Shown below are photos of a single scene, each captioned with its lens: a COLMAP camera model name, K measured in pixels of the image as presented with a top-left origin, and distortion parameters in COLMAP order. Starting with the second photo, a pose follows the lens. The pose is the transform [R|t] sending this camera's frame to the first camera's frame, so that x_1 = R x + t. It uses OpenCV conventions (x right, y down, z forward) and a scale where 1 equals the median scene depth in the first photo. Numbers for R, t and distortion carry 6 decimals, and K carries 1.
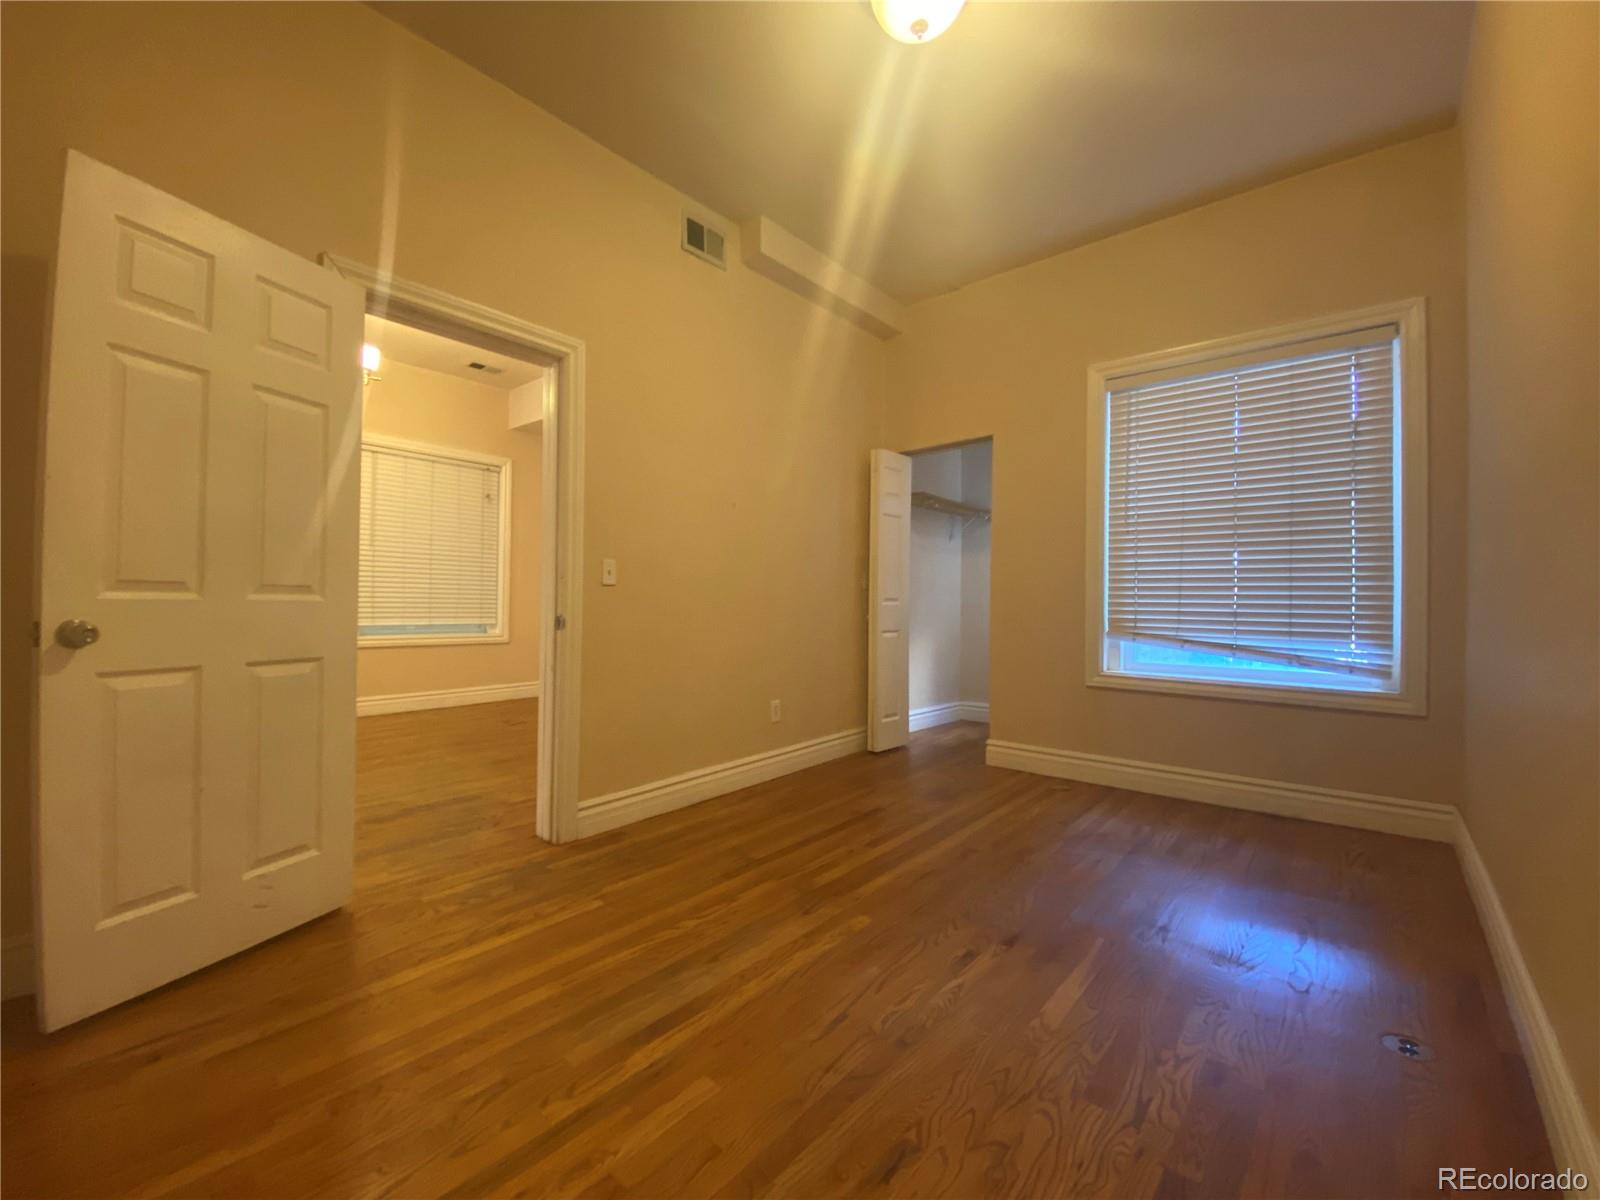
lens RADIAL K [[649.9, 0, 795.0], [0, 649.9, 594.6], [0, 0, 1]] dist [0.020288, -0.018457]
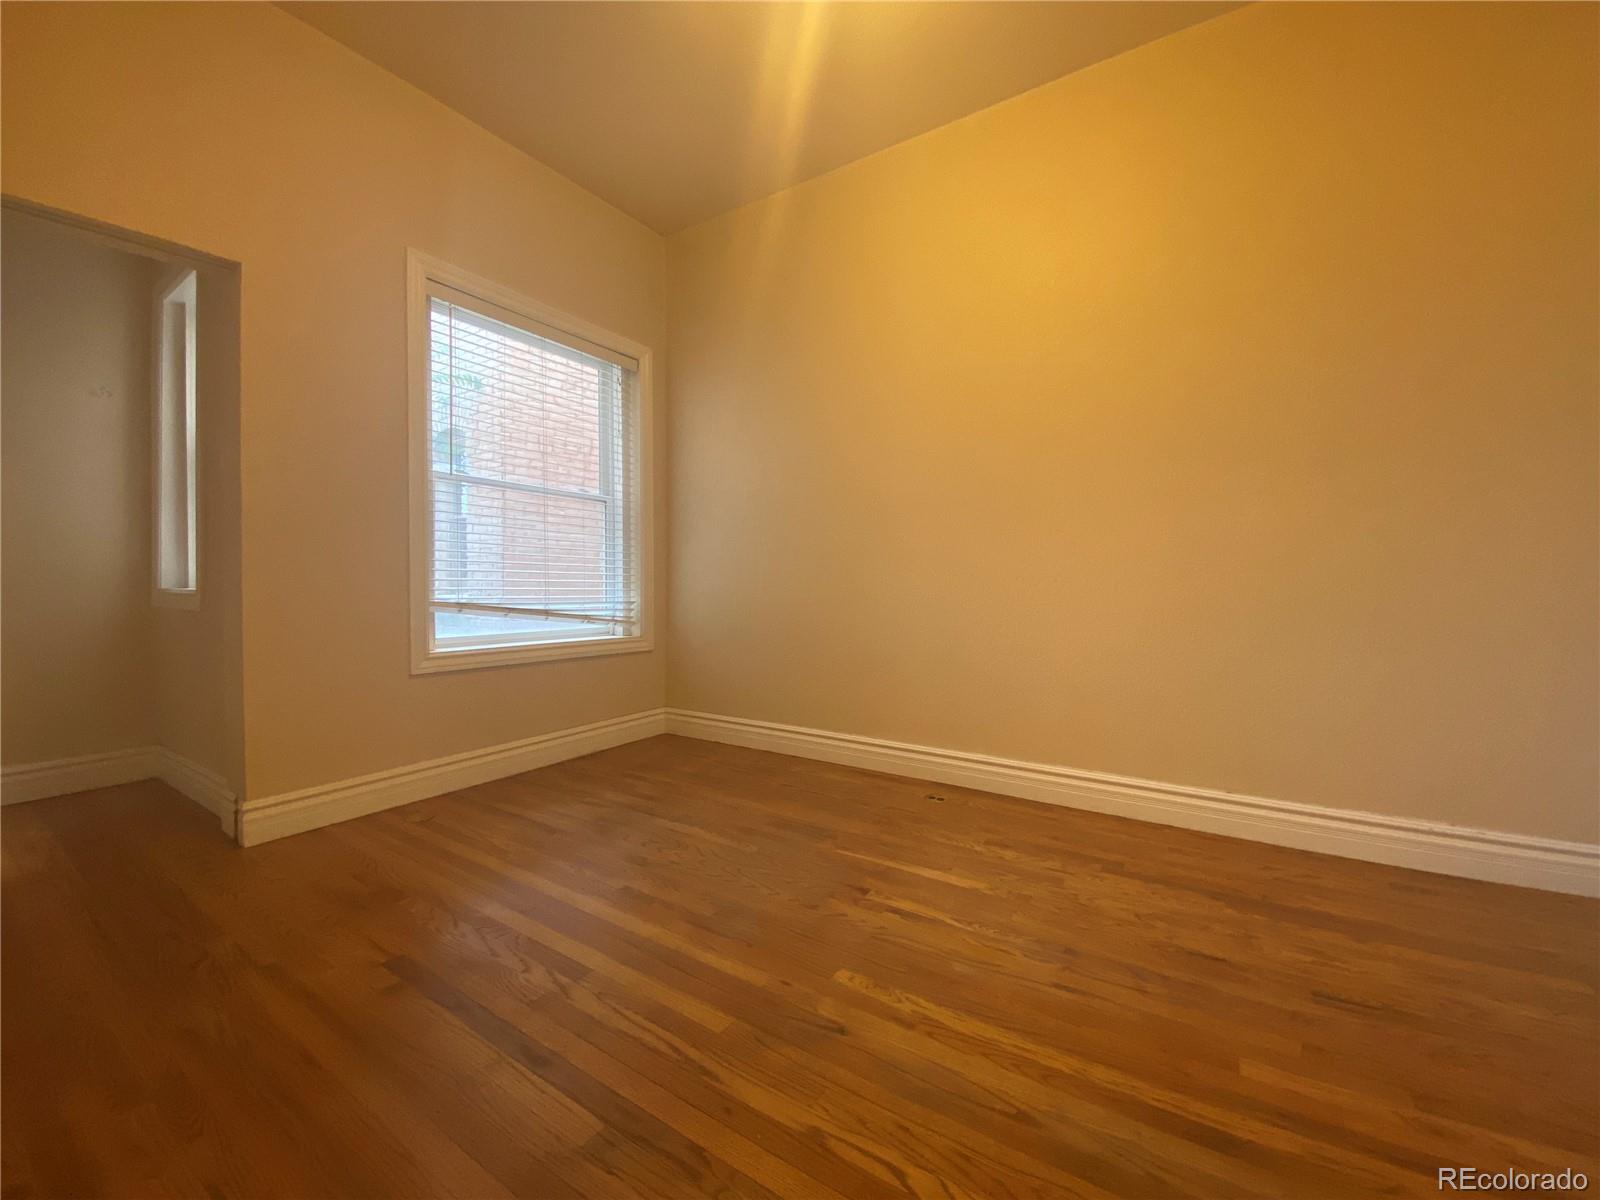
lens RADIAL K [[649.9, 0, 795.0], [0, 649.9, 594.6], [0, 0, 1]] dist [0.020288, -0.018457]
pose [[-0.121681, -0.024796, 0.992260, -0.672986], [-0.014118, 0.999630, 0.023249, 0.042557], [-0.992469, -0.011179, -0.121986, 1.238986]]
